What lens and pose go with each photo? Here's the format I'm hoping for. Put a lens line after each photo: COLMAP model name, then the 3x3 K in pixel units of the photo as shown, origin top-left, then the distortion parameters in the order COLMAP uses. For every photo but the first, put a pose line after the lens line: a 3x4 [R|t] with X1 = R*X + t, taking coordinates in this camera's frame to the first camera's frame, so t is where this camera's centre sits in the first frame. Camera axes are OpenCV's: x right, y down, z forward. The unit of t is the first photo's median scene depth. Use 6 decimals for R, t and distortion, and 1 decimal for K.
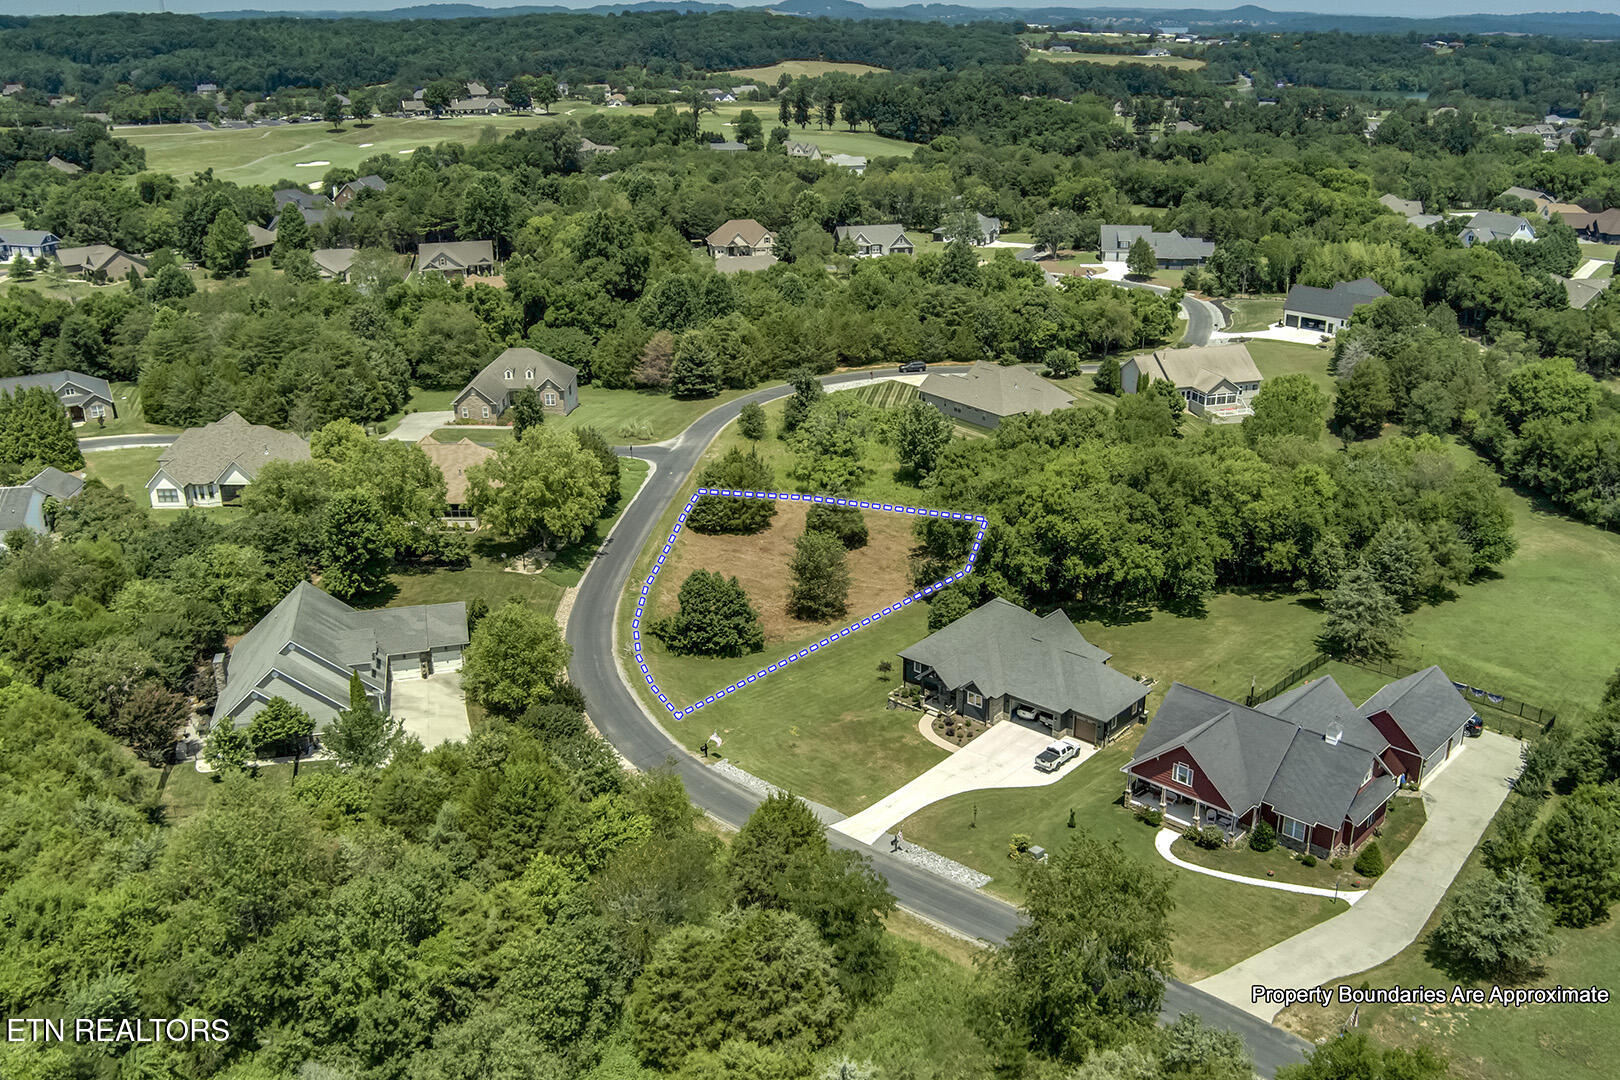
lens RADIAL K [[1409.9, 0, 849.4], [0, 1409.9, 601.6], [0, 0, 1]] dist [-0.071700, 0.015584]
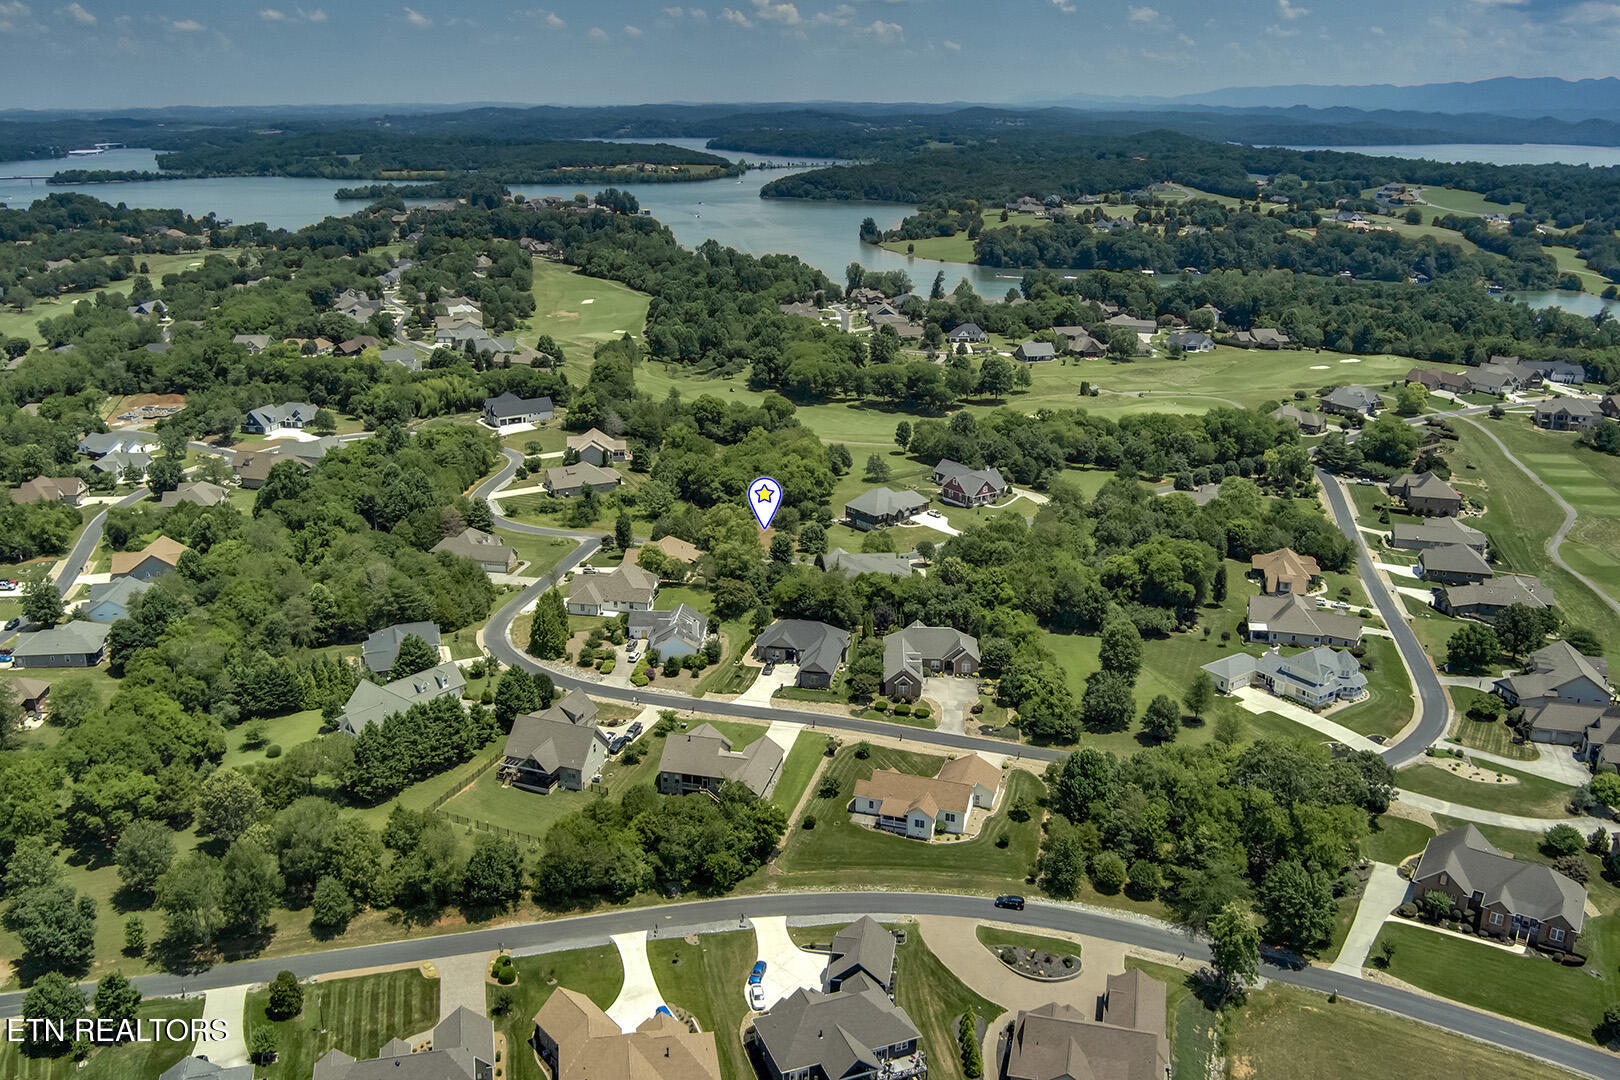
lens RADIAL K [[1358.9, 0, 797.1], [0, 1358.9, 569.8], [0, 0, 1]] dist [-0.071940, 0.012016]
pose [[0.208158, -0.324424, 0.922724, -1.629744], [0.384816, 0.894471, 0.227680, -0.350107], [-0.899215, 0.307686, 0.311035, 0.180343]]
